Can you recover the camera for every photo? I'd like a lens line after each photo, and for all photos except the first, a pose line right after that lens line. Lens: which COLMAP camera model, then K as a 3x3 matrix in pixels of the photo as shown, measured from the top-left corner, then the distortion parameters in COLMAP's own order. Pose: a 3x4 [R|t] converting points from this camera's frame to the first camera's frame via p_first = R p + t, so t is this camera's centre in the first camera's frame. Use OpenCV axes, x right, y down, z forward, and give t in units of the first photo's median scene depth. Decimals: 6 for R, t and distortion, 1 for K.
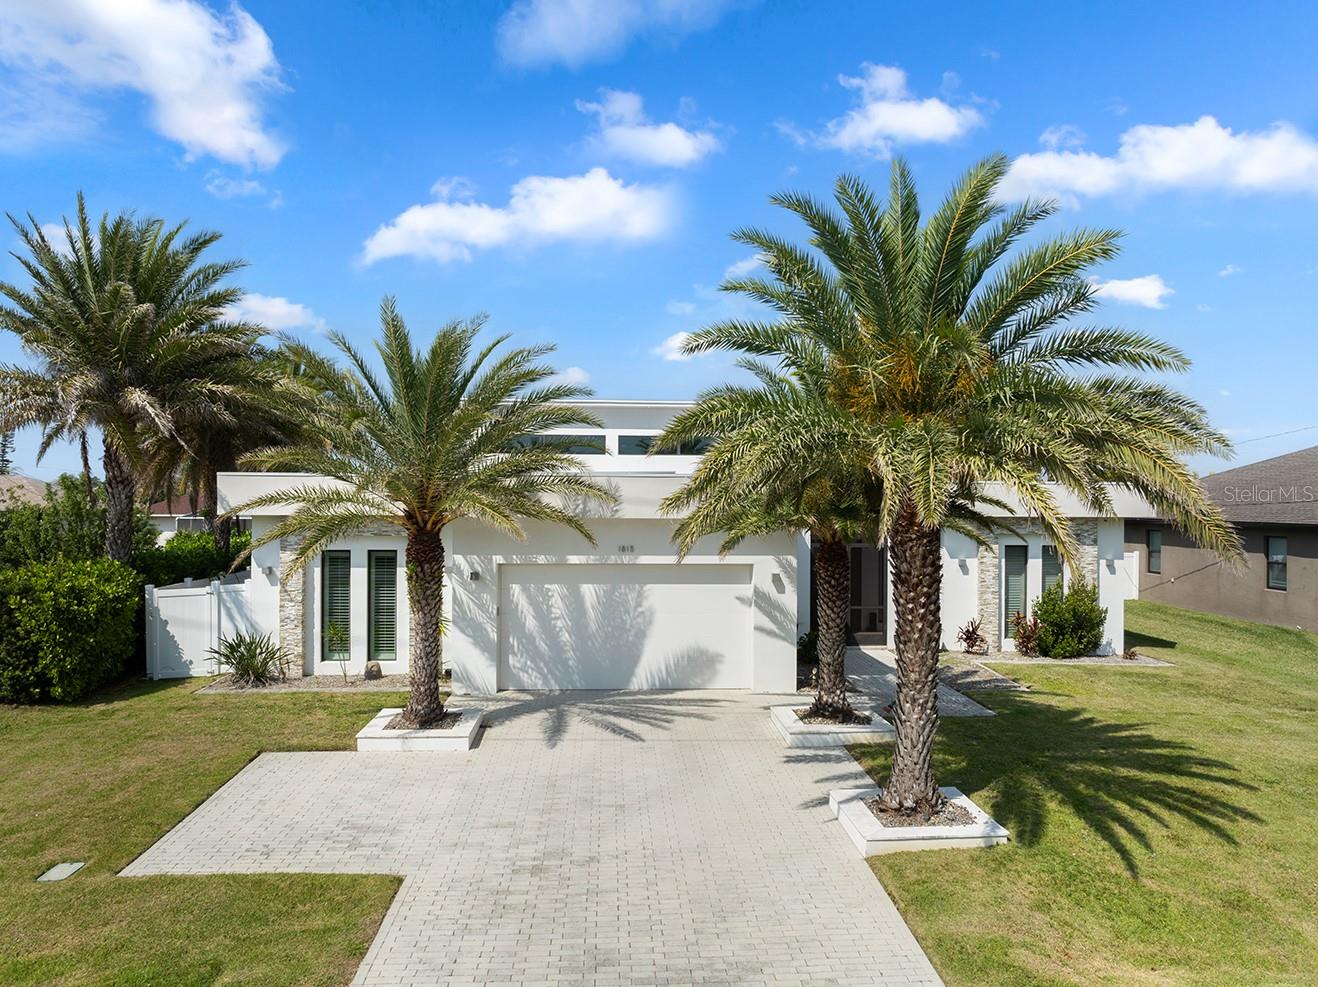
lens RADIAL K [[928.0, 0, 659.0], [0, 928.0, 493.5], [0, 0, 1]] dist [-0.030952, 0.001749]
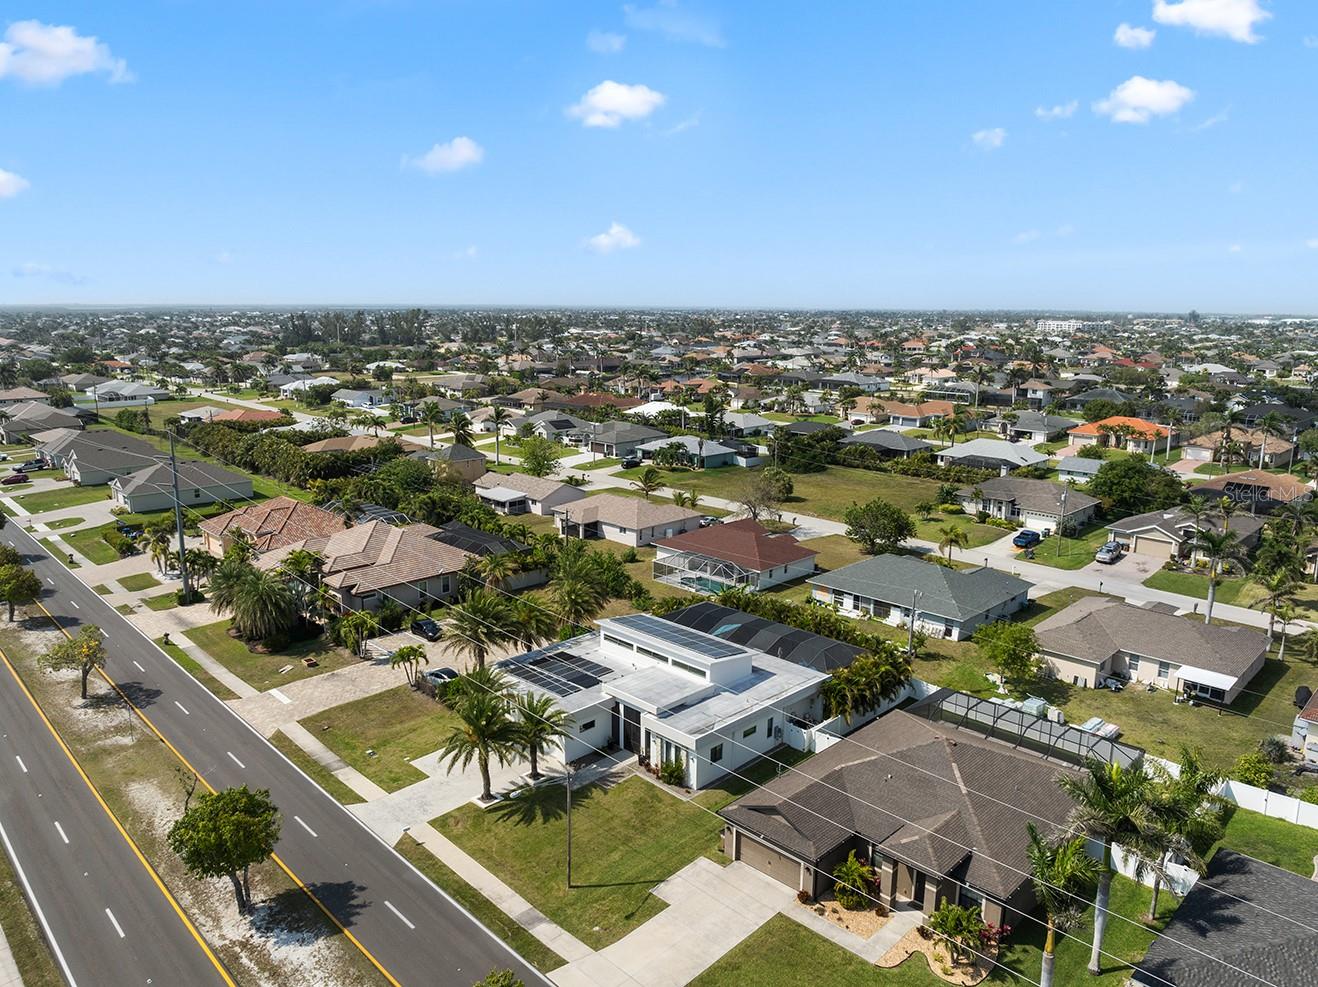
lens RADIAL K [[928.0, 0, 659.0], [0, 928.0, 493.5], [0, 0, 1]] dist [-0.030952, 0.001749]
pose [[0.657190, 0.150281, -0.738591, 3.006122], [-0.003773, 0.980565, 0.196158, -1.618982], [0.753716, -0.126126, 0.644985, -1.021231]]
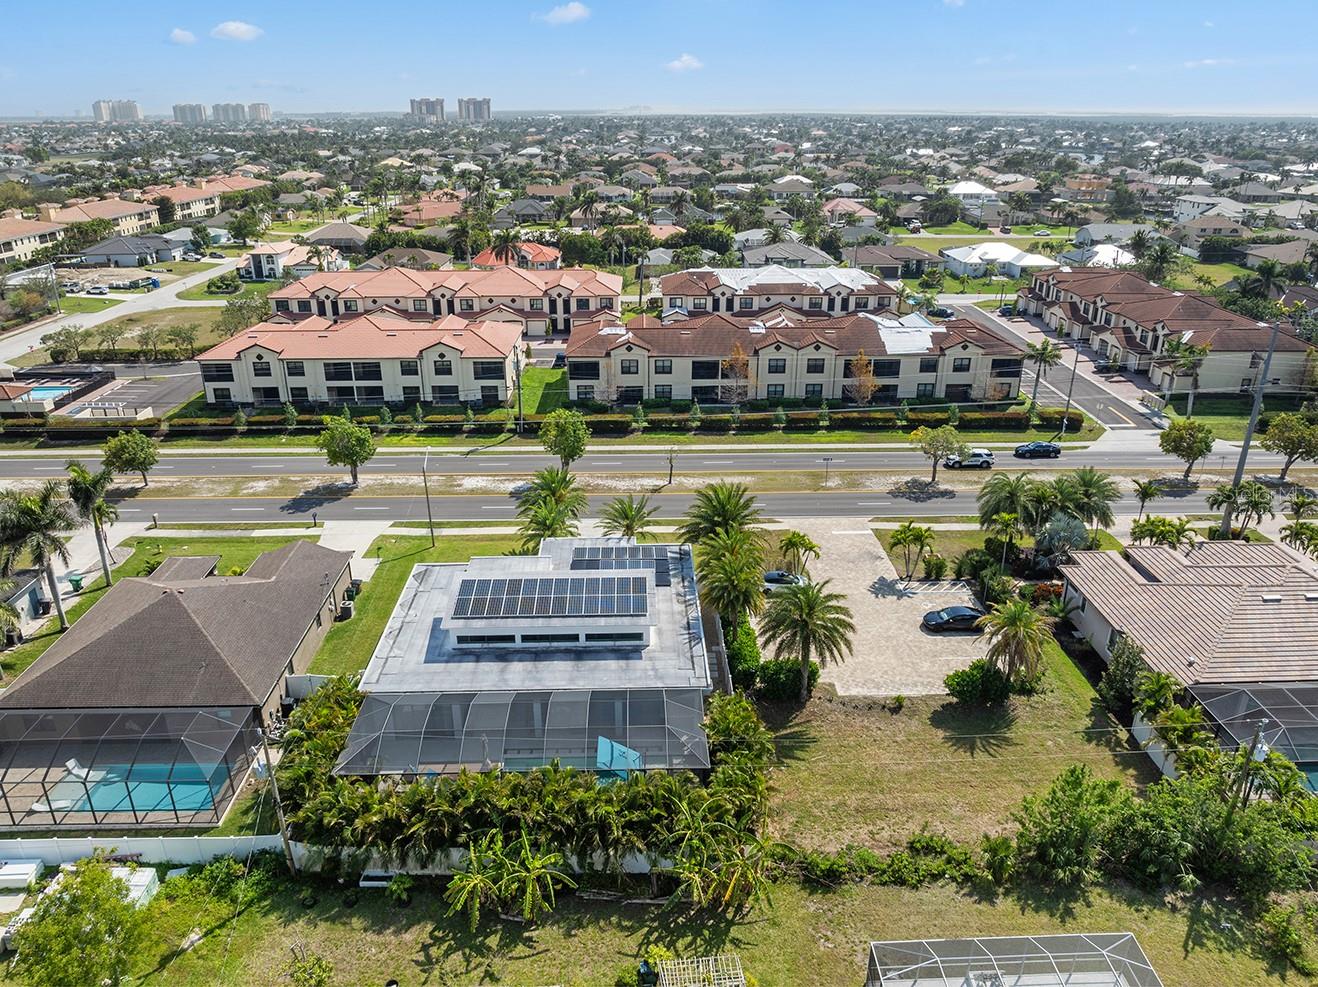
lens RADIAL K [[928.0, 0, 659.0], [0, 928.0, 493.5], [0, 0, 1]] dist [-0.030952, 0.001749]
pose [[-0.999229, -0.016401, 0.035666, -0.483876], [-0.001232, 0.921197, 0.389094, -1.797924], [-0.039237, 0.388750, -0.920507, 4.599580]]
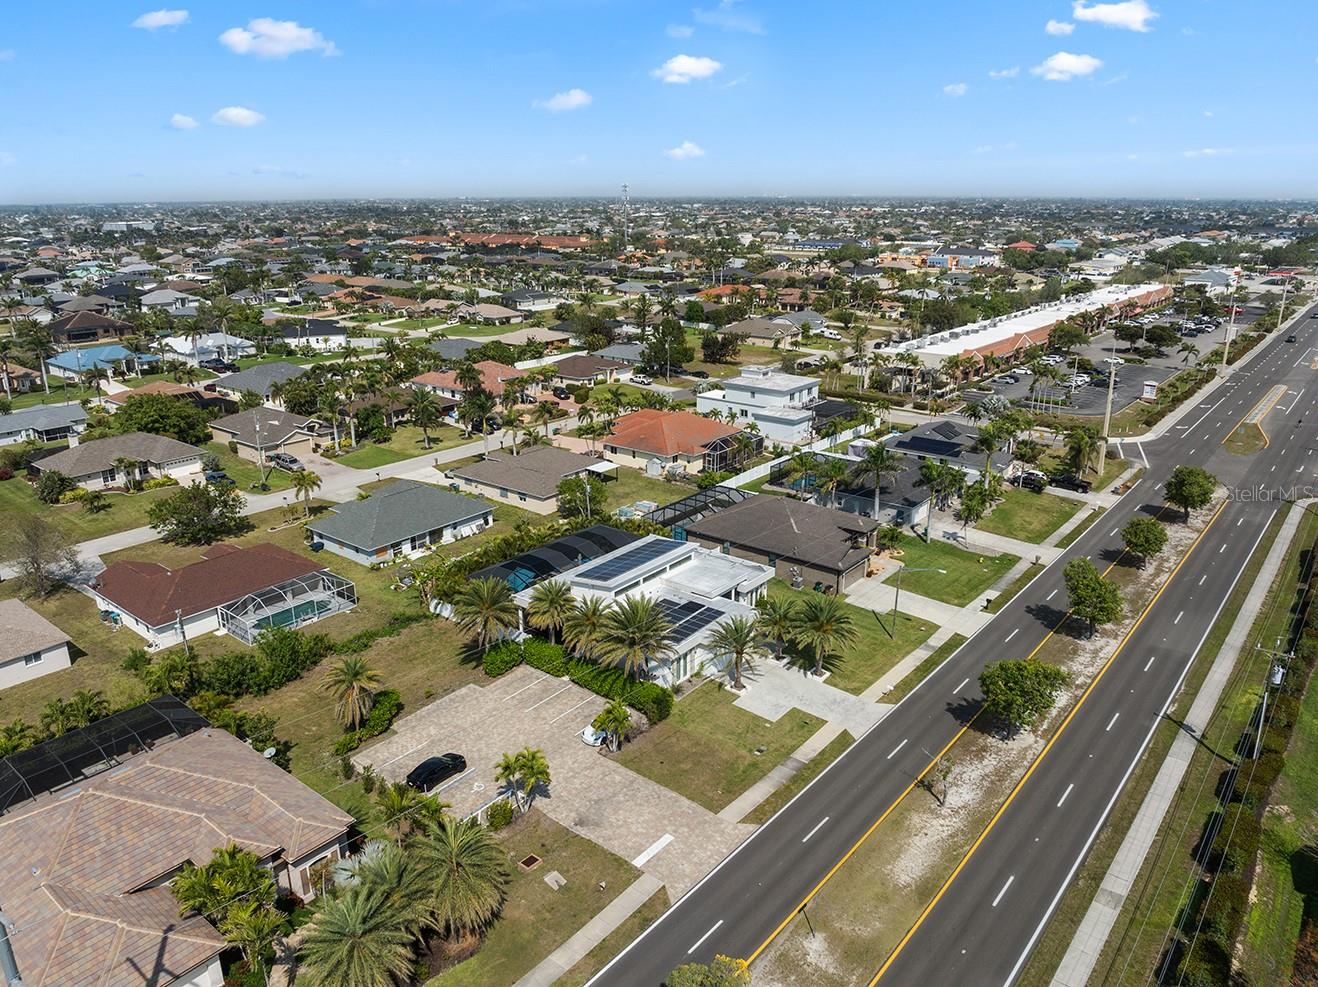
lens RADIAL K [[928.0, 0, 659.0], [0, 928.0, 493.5], [0, 0, 1]] dist [-0.030952, 0.001749]
pose [[0.674770, -0.233285, 0.700188, -3.291212], [0.006372, 0.950535, 0.310553, -2.032259], [-0.738000, -0.205090, 0.642879, -1.541444]]
